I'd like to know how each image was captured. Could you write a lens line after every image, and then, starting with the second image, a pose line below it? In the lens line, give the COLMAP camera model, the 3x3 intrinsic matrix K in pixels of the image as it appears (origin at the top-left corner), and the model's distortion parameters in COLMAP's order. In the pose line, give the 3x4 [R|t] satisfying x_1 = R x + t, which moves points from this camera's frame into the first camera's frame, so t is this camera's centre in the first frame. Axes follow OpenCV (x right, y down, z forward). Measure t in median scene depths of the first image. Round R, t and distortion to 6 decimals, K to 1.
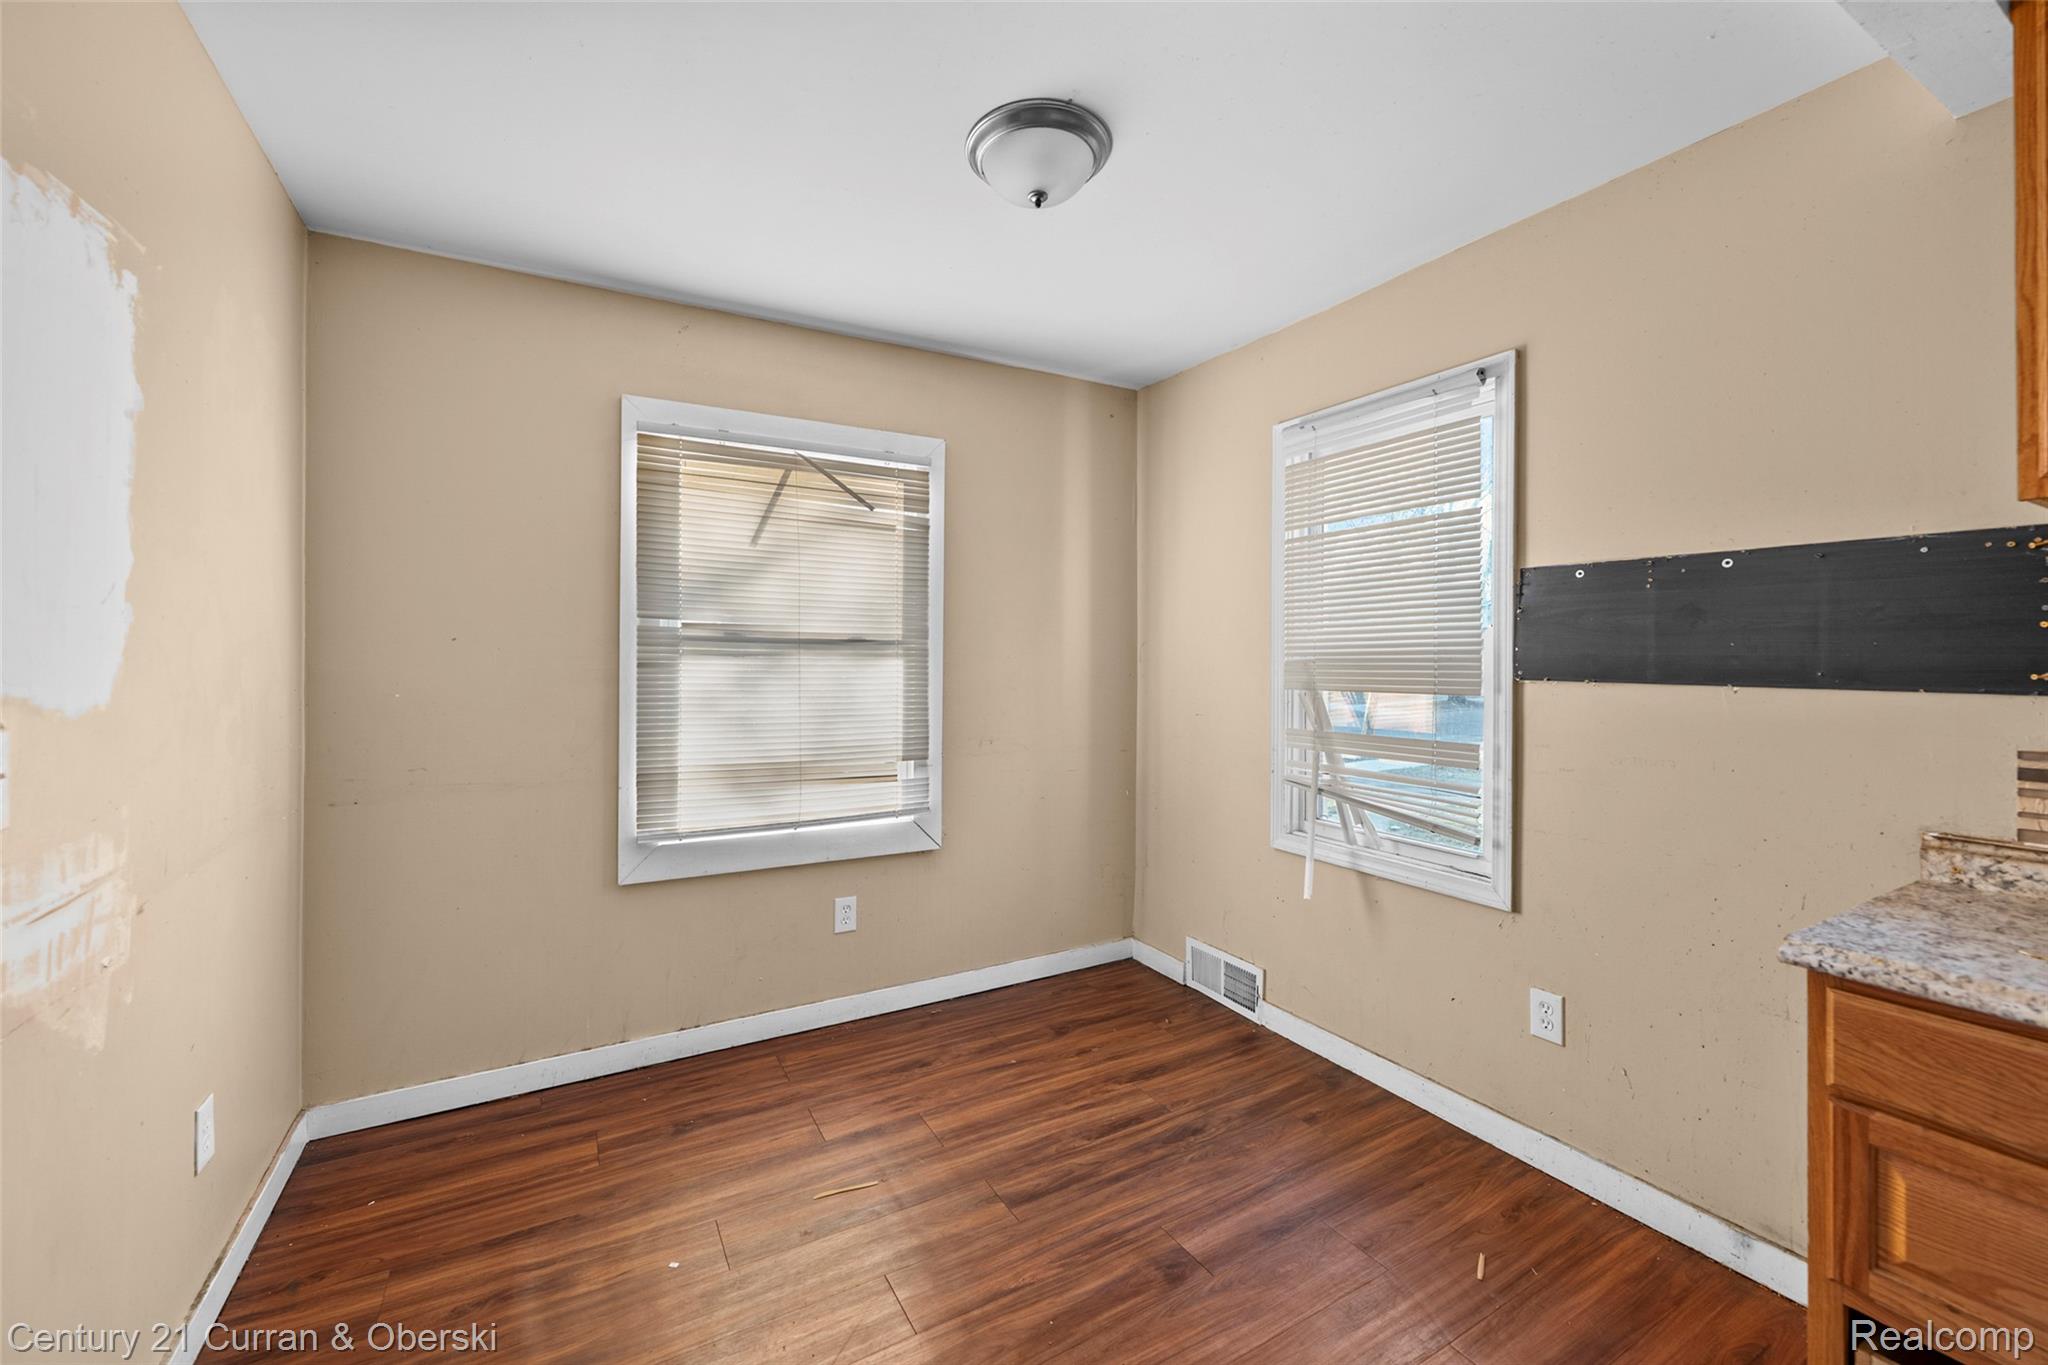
lens RADIAL K [[823.4, 0, 1029.4], [0, 823.4, 662.9], [0, 0, 1]] dist [0.001799, -0.000380]
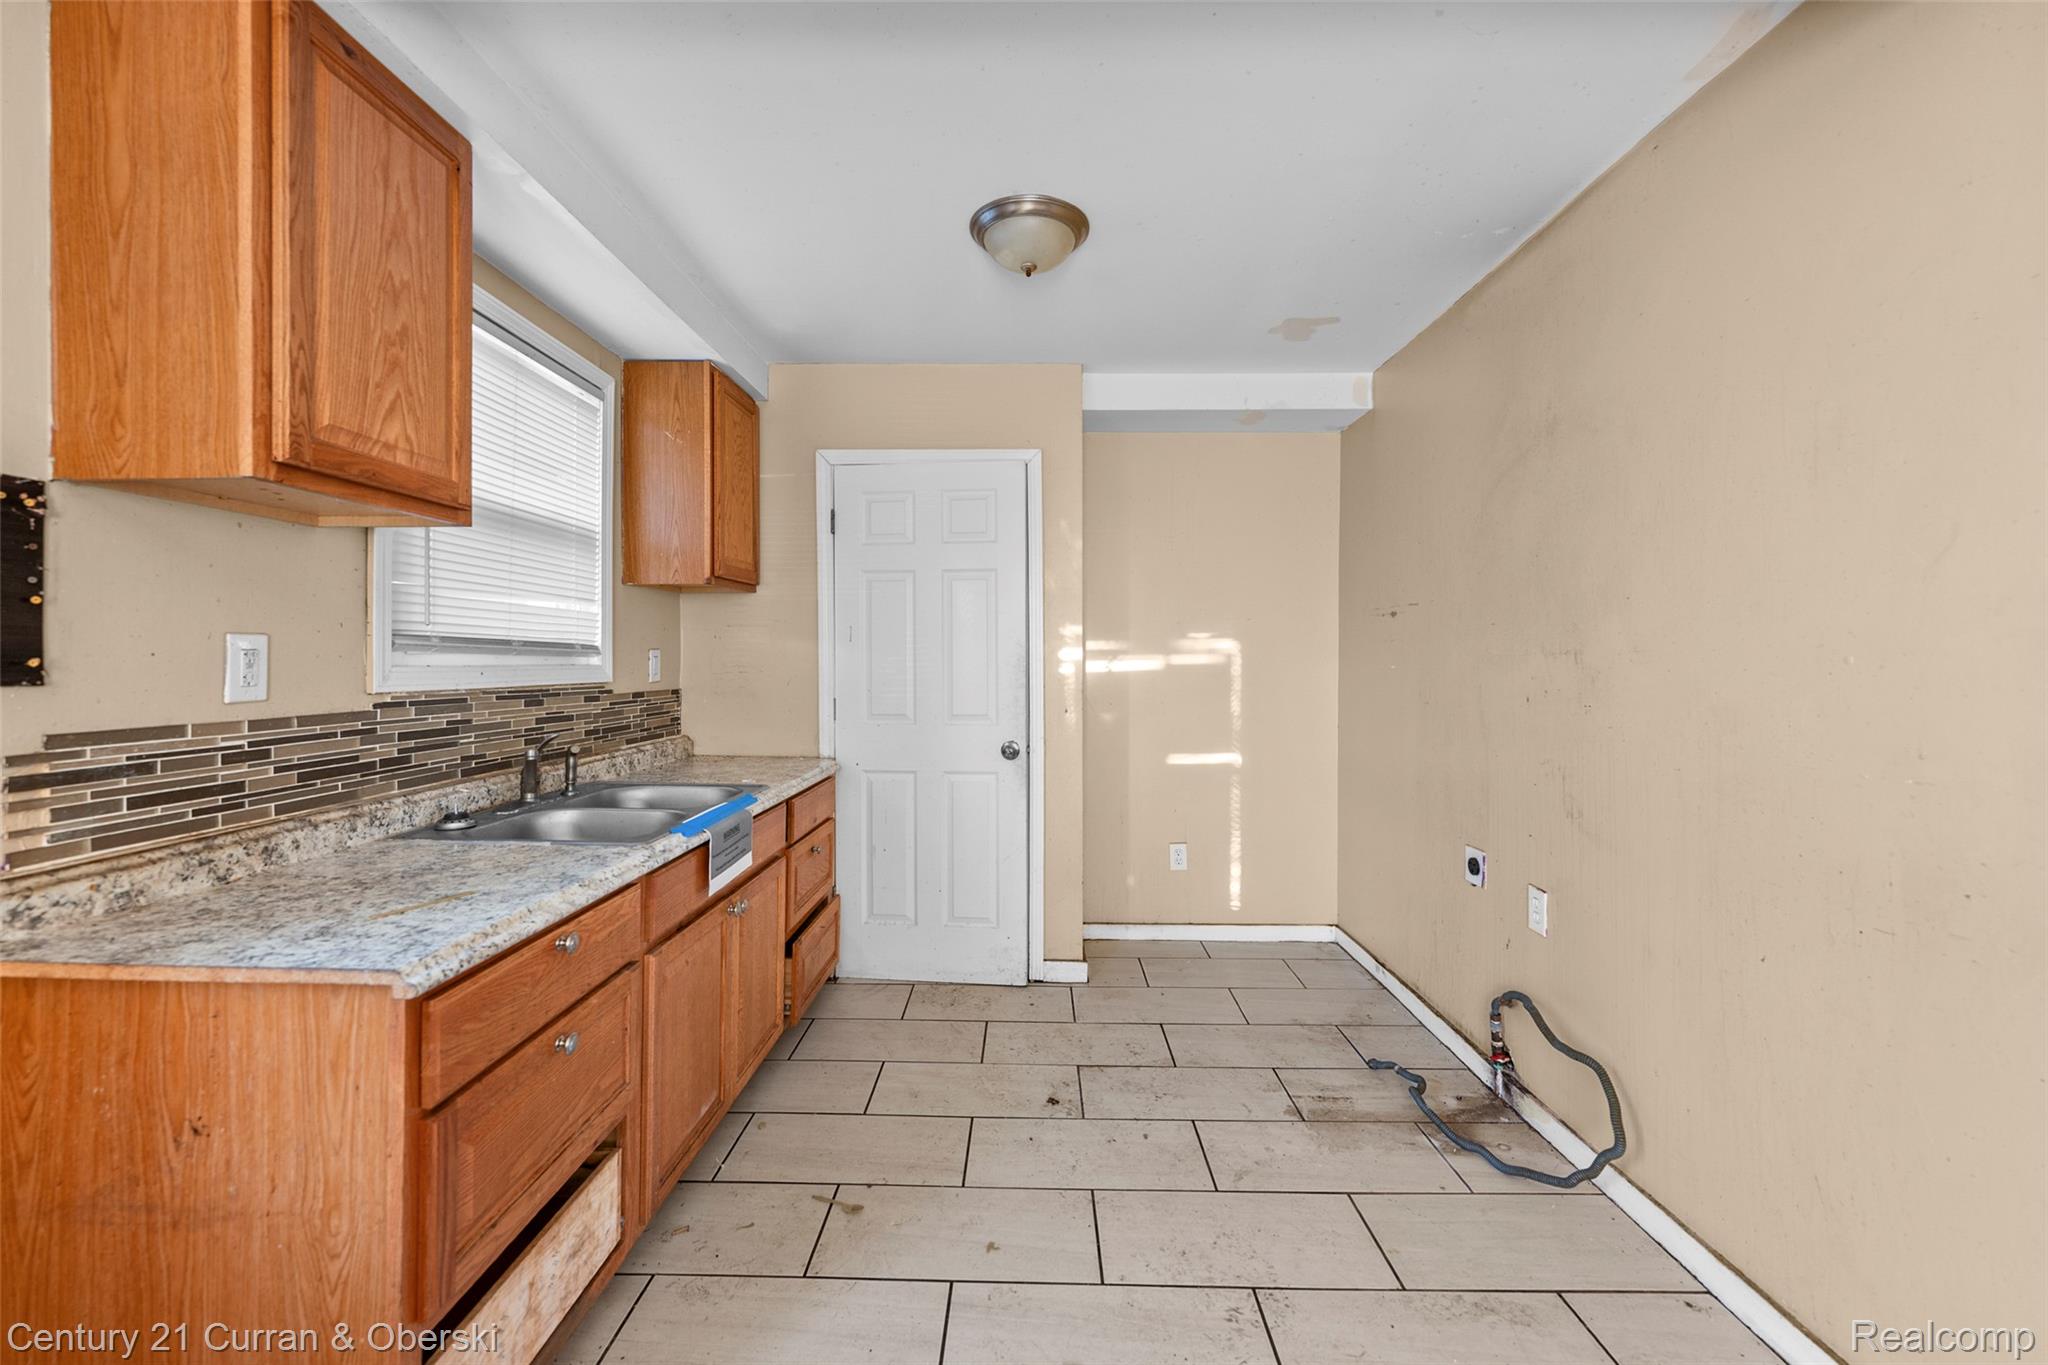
lens RADIAL K [[823.4, 0, 1031.3], [0, 823.4, 656.9], [0, 0, 1]] dist [0.001799, -0.000380]
pose [[-0.862845, -0.002196, 0.505464, -0.033814], [-0.003275, 0.999994, -0.001247, 0.005171], [-0.505459, -0.002731, -0.862847, 0.724353]]
